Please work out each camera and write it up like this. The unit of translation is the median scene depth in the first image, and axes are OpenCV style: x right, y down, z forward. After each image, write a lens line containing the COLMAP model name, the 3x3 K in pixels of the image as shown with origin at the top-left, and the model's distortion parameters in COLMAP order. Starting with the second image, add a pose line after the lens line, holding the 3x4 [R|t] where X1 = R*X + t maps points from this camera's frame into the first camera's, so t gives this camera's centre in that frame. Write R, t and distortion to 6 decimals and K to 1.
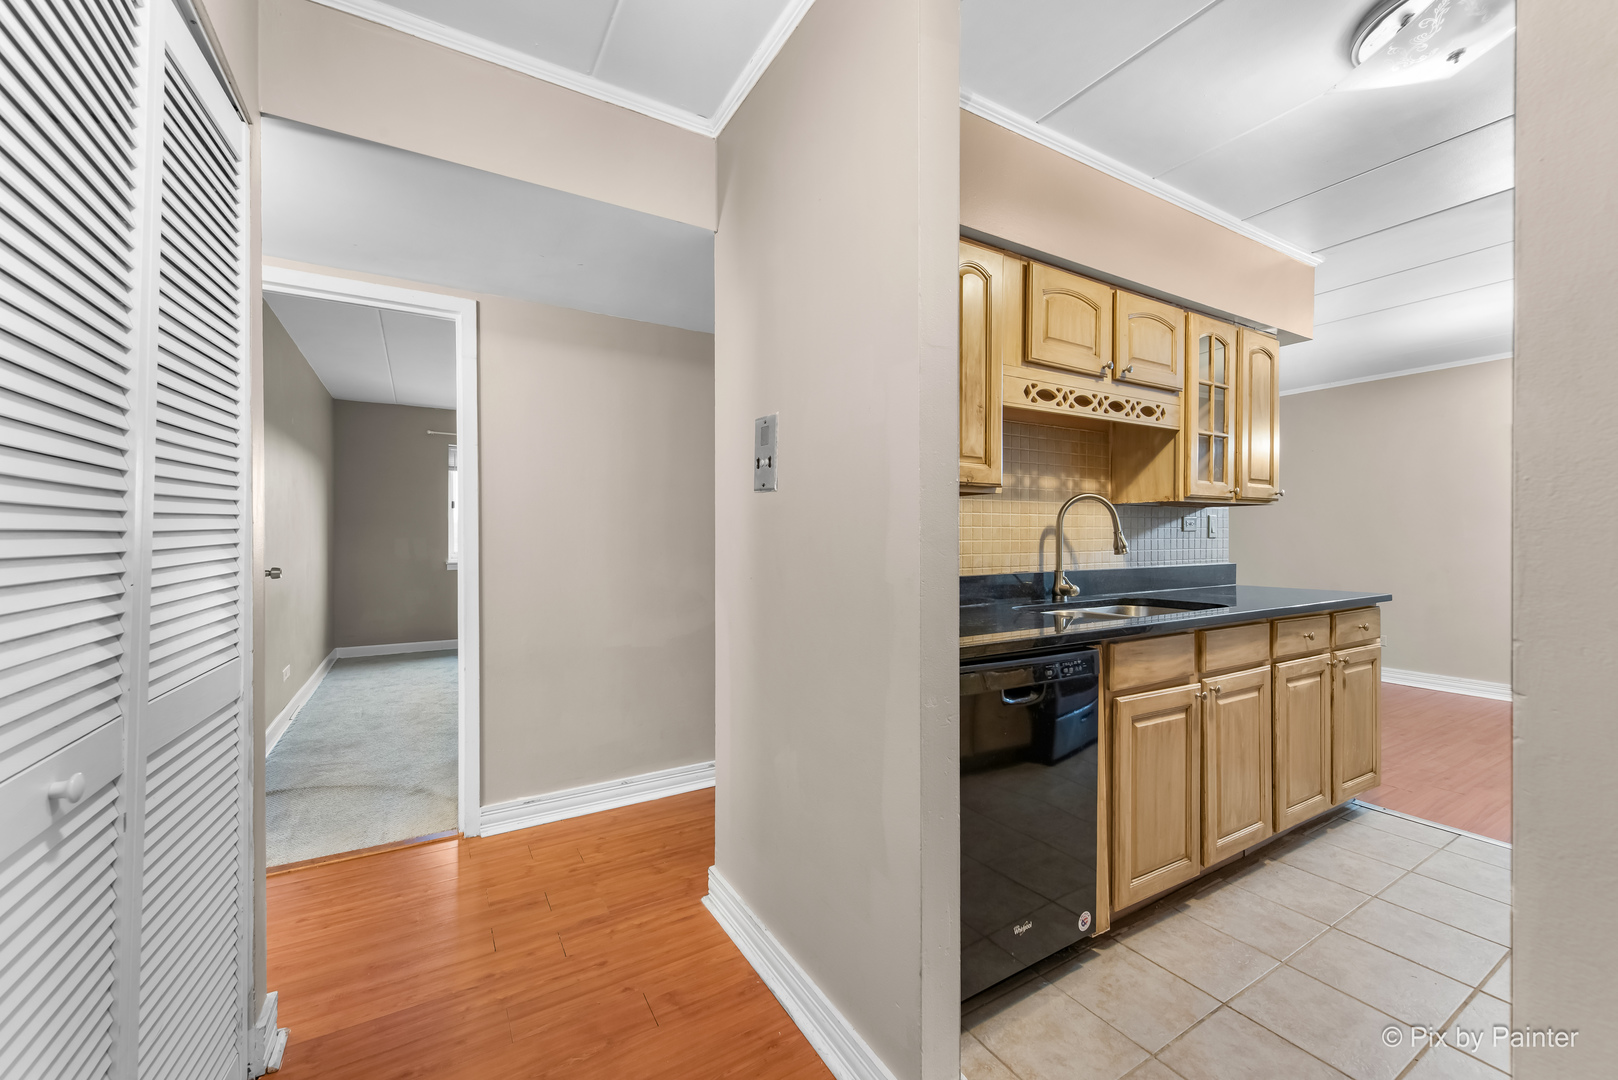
lens RADIAL K [[647.7, 0, 811.3], [0, 647.7, 542.8], [0, 0, 1]] dist [0.015103, -0.002676]
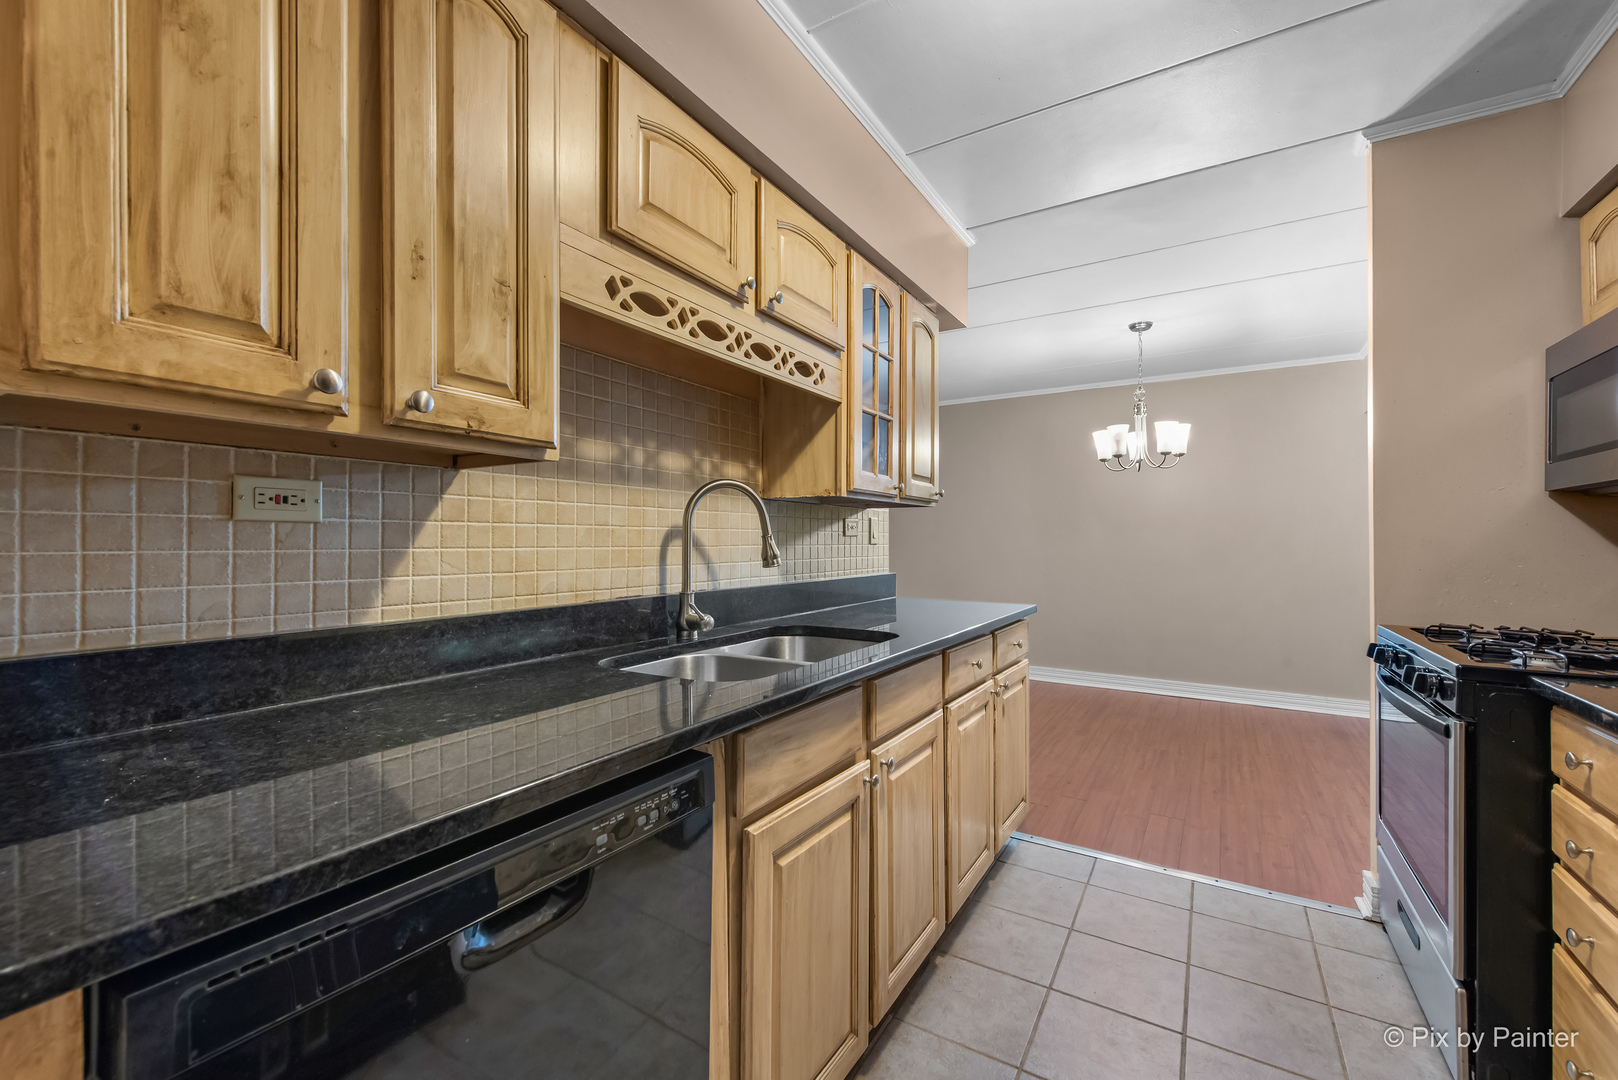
lens RADIAL K [[647.7, 0, 811.9], [0, 647.7, 535.3], [0, 0, 1]] dist [0.015103, -0.002676]
pose [[0.889904, 0.008806, 0.456063, 0.203560], [0.000086, 0.999810, -0.019474, -0.003470], [-0.456148, 0.017369, 0.889734, 0.367551]]
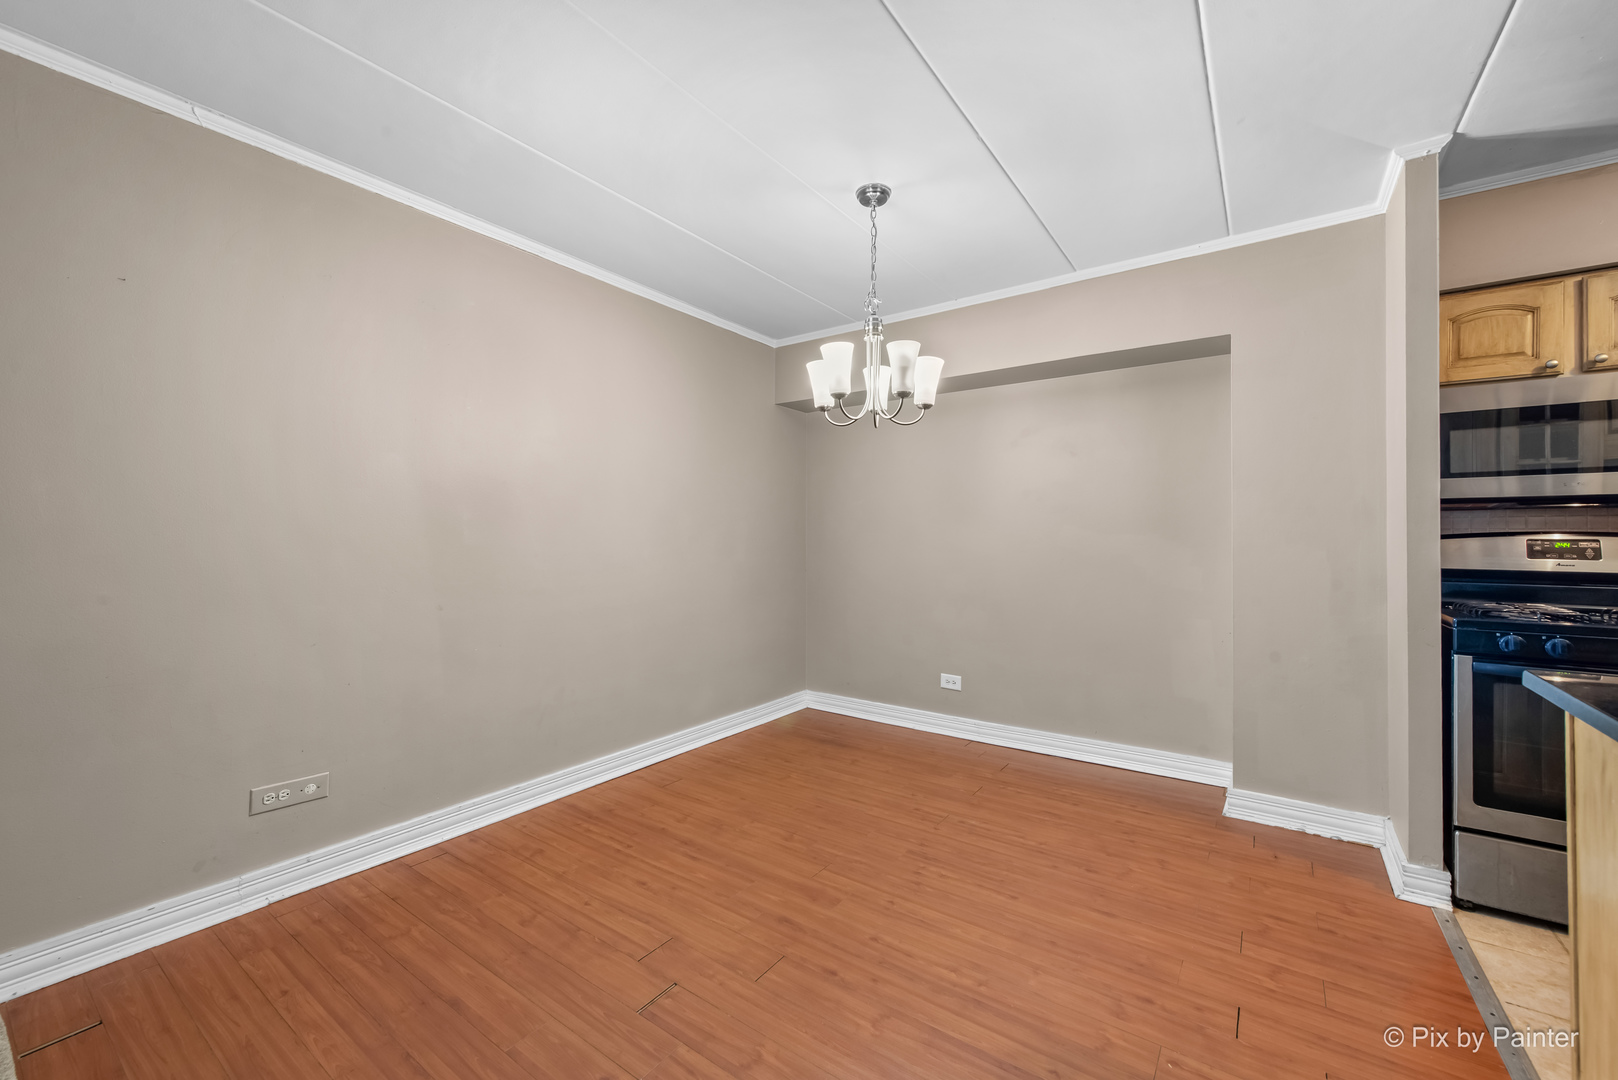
lens RADIAL K [[647.7, 0, 817.8], [0, 647.7, 528.3], [0, 0, 1]] dist [0.015103, -0.002676]
pose [[-0.404427, 0.012395, 0.914486, 0.773329], [0.008112, 0.999917, -0.009966, -0.022933], [-0.914534, 0.003388, -0.404494, 1.904502]]
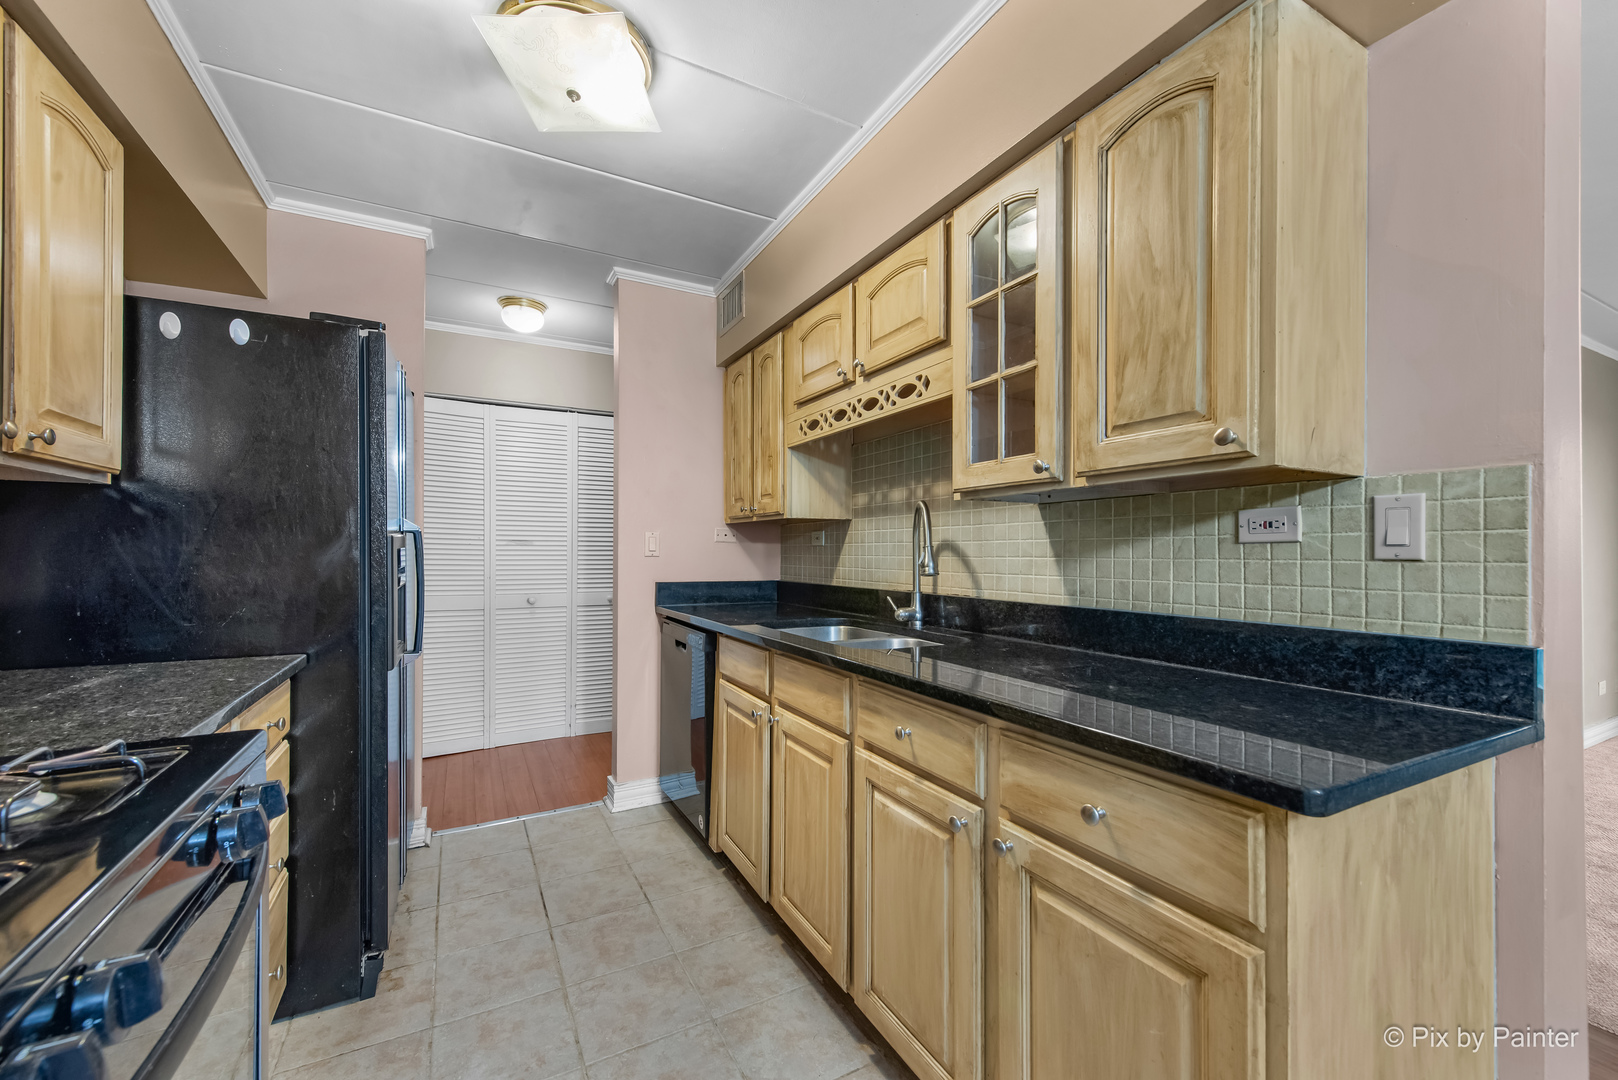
lens RADIAL K [[647.7, 0, 813.3], [0, 647.7, 550.1], [0, 0, 1]] dist [0.015103, -0.002676]
pose [[-0.048980, -0.000497, -0.998800, 1.332072], [-0.013111, 0.999914, 0.000145, -0.011289], [0.998714, 0.013102, -0.048982, 0.955213]]
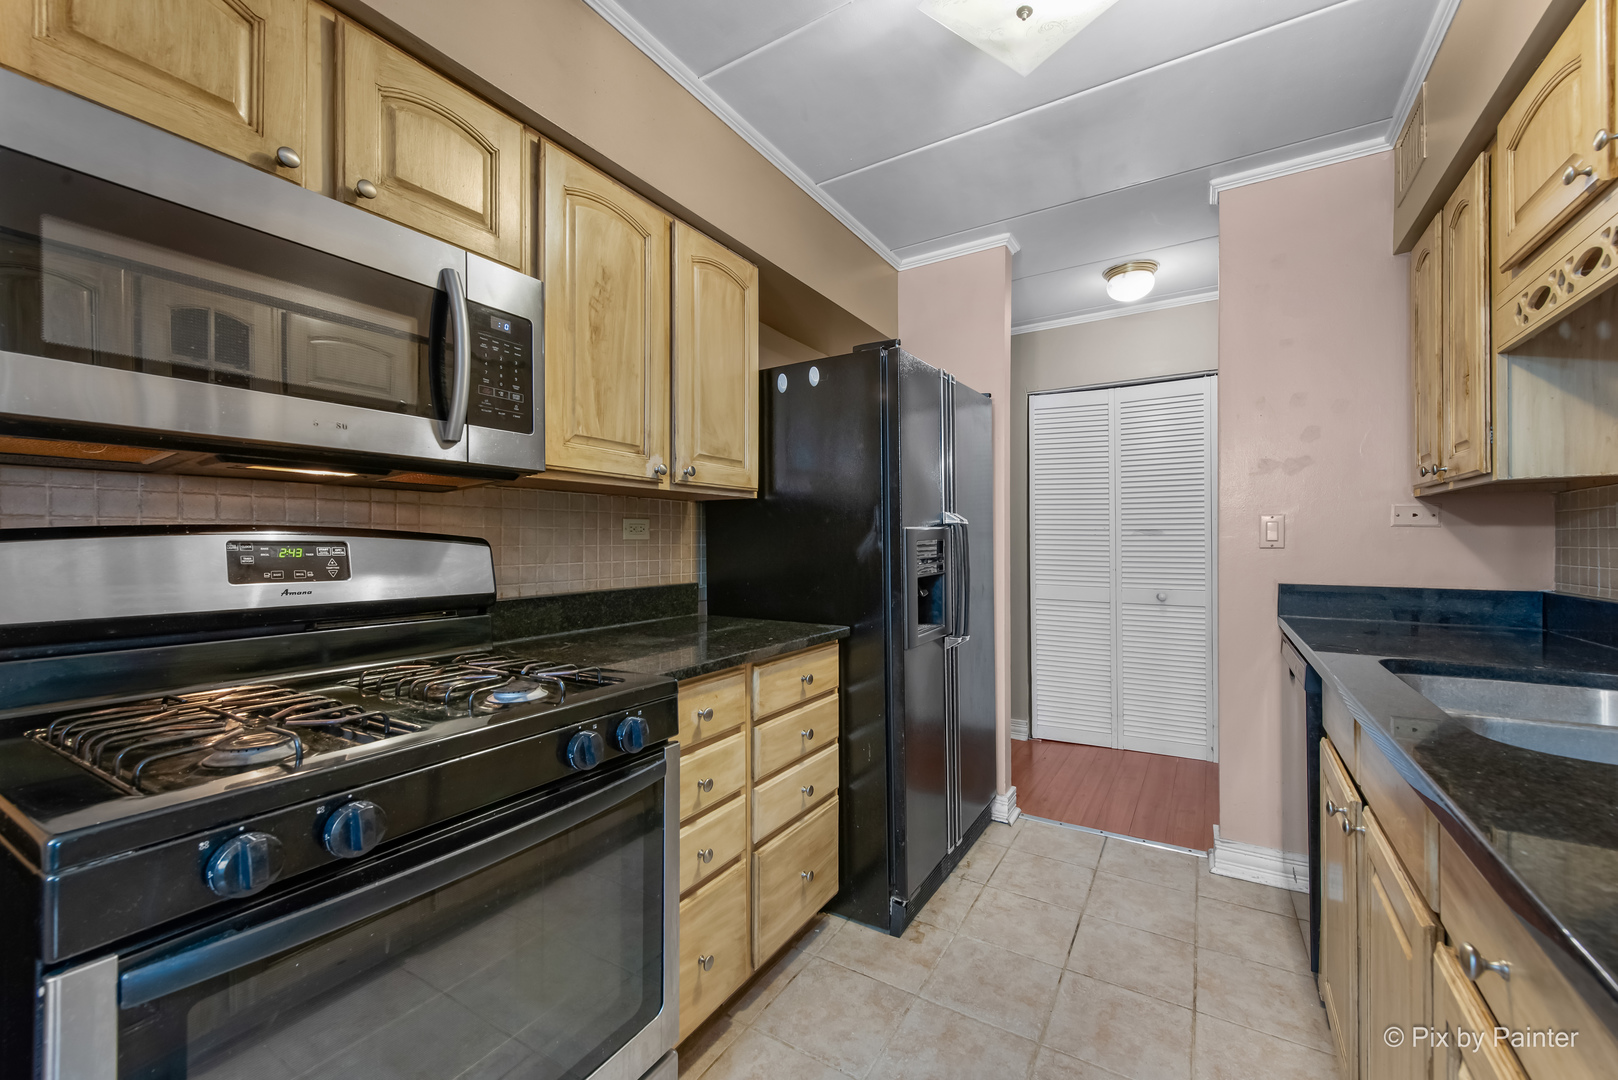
lens RADIAL K [[647.7, 0, 817.1], [0, 647.7, 541.2], [0, 0, 1]] dist [0.015103, -0.002676]
pose [[-0.887280, 0.003327, -0.461219, 1.096246], [-0.000530, 0.999966, 0.008232, -0.011612], [0.461231, 0.007549, -0.887248, 1.108783]]
